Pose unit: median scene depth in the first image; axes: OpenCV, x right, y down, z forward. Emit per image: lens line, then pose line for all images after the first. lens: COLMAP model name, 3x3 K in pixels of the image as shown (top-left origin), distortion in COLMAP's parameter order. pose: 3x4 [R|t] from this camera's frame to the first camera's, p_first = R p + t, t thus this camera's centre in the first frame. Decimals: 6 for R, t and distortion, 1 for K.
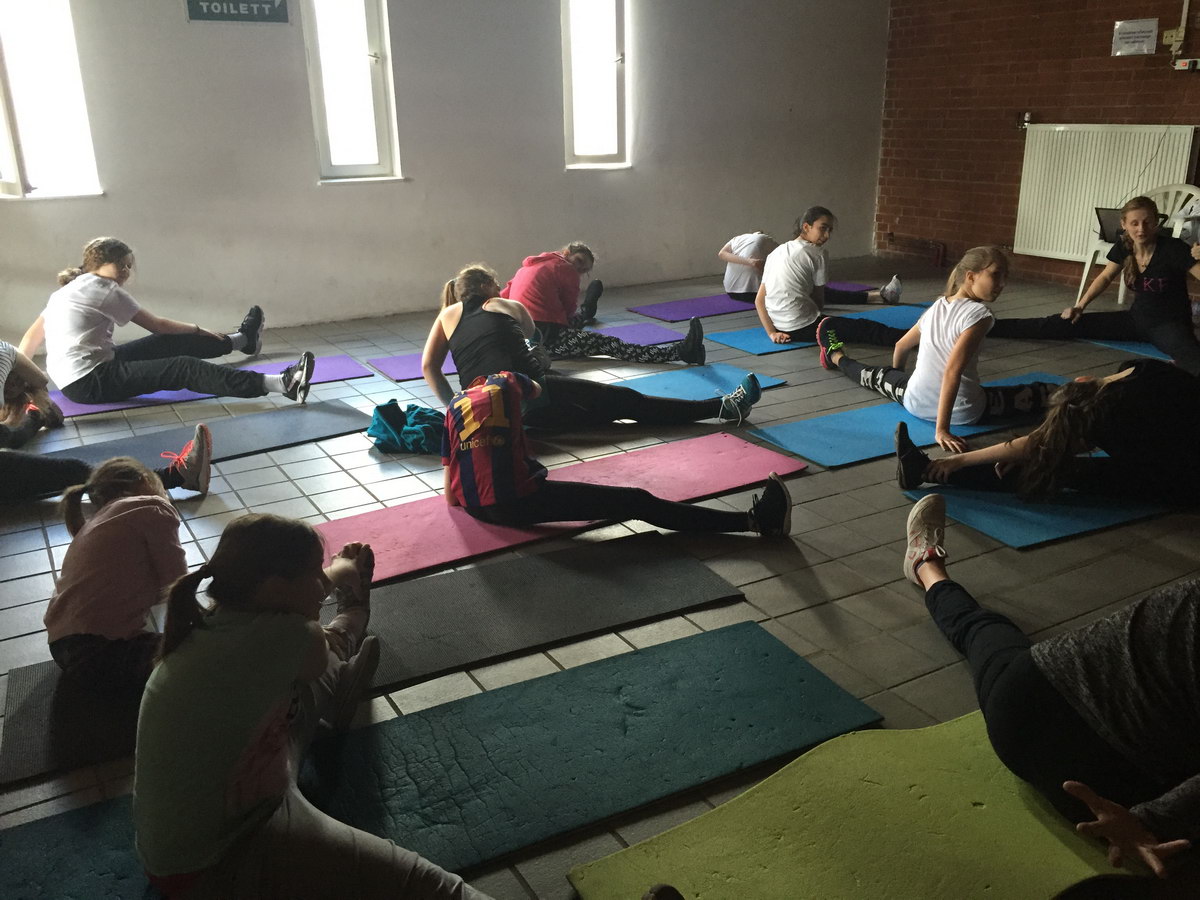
lens RADIAL K [[1018.4, 0, 598.7], [0, 1018.4, 449.4], [0, 0, 1]] dist [0.062206, -0.075401]
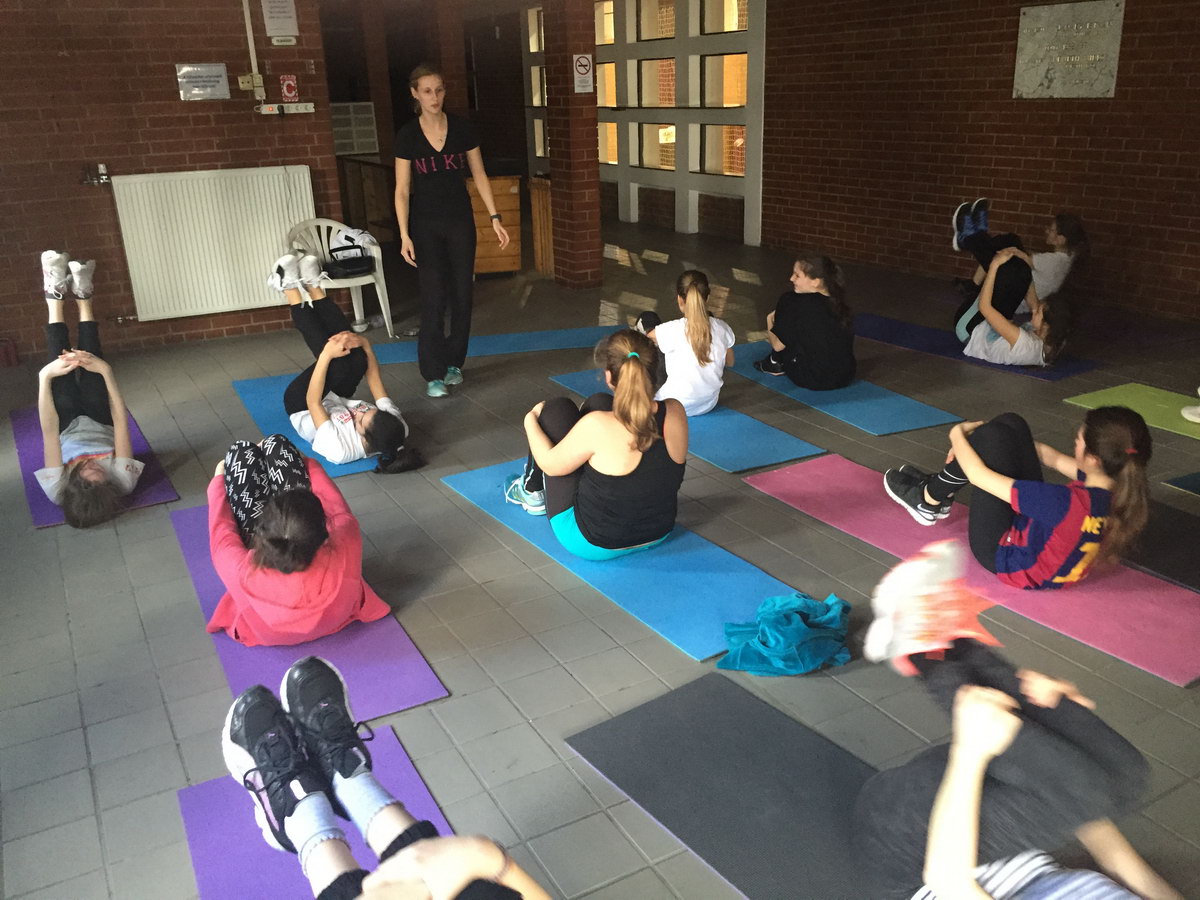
lens RADIAL K [[1018.4, 0, 599.4], [0, 1018.4, 453.1], [0, 0, 1]] dist [0.062206, -0.075401]
pose [[0.030205, -0.321440, 0.946448, -0.520829], [0.352504, 0.889468, 0.290838, -0.240719], [-0.935323, 0.324842, 0.140175, 0.634251]]
